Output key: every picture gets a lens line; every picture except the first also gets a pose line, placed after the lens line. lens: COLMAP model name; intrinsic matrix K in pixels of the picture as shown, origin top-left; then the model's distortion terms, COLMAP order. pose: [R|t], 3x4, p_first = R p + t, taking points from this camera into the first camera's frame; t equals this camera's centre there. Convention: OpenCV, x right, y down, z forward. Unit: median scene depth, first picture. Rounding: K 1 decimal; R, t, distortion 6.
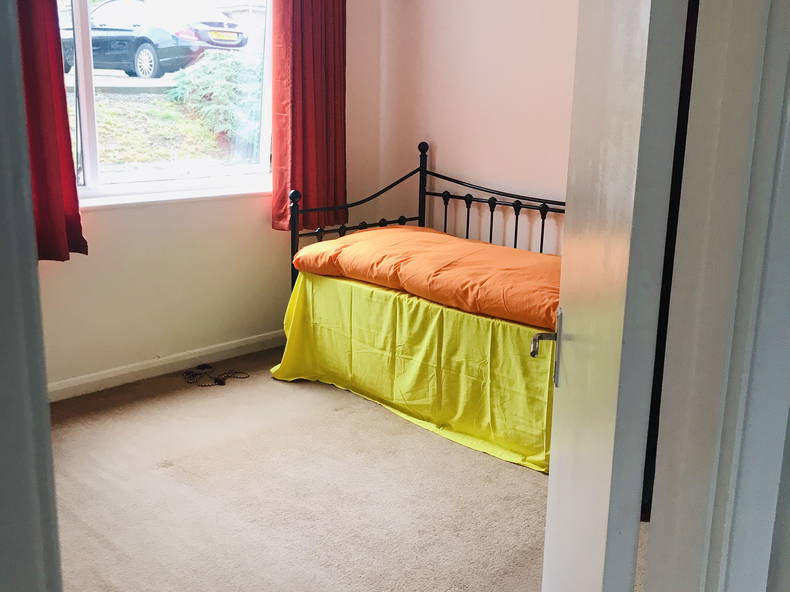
lens RADIAL K [[843.9, 0, 394.5], [0, 843.9, 296.1], [0, 0, 1]] dist [-0.030209, 0.000000]
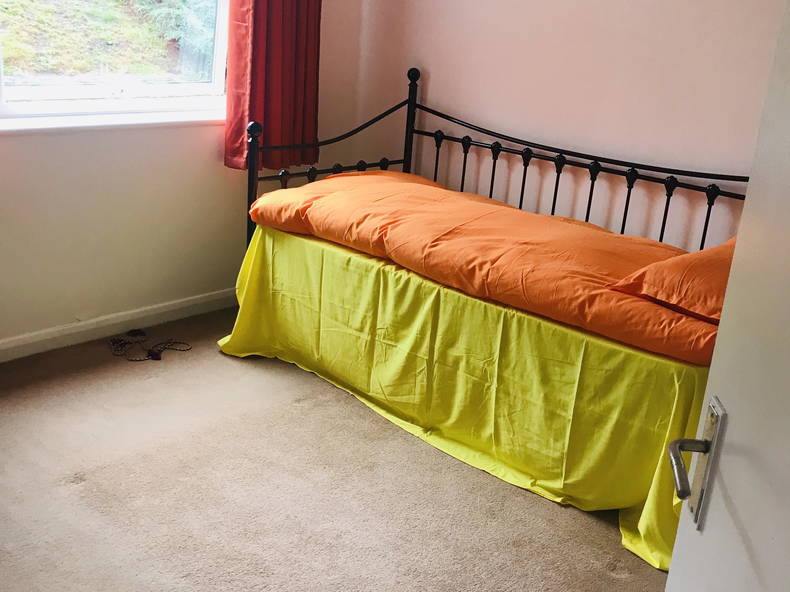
lens RADIAL K [[843.9, 0, 411.2], [0, 843.9, 300.7], [0, 0, 1]] dist [-0.030209, 0.000000]
pose [[0.996504, 0.038672, 0.074051, -0.023193], [-0.045636, 0.994451, 0.094782, -0.040027], [-0.069975, -0.097830, 0.992740, 0.186241]]
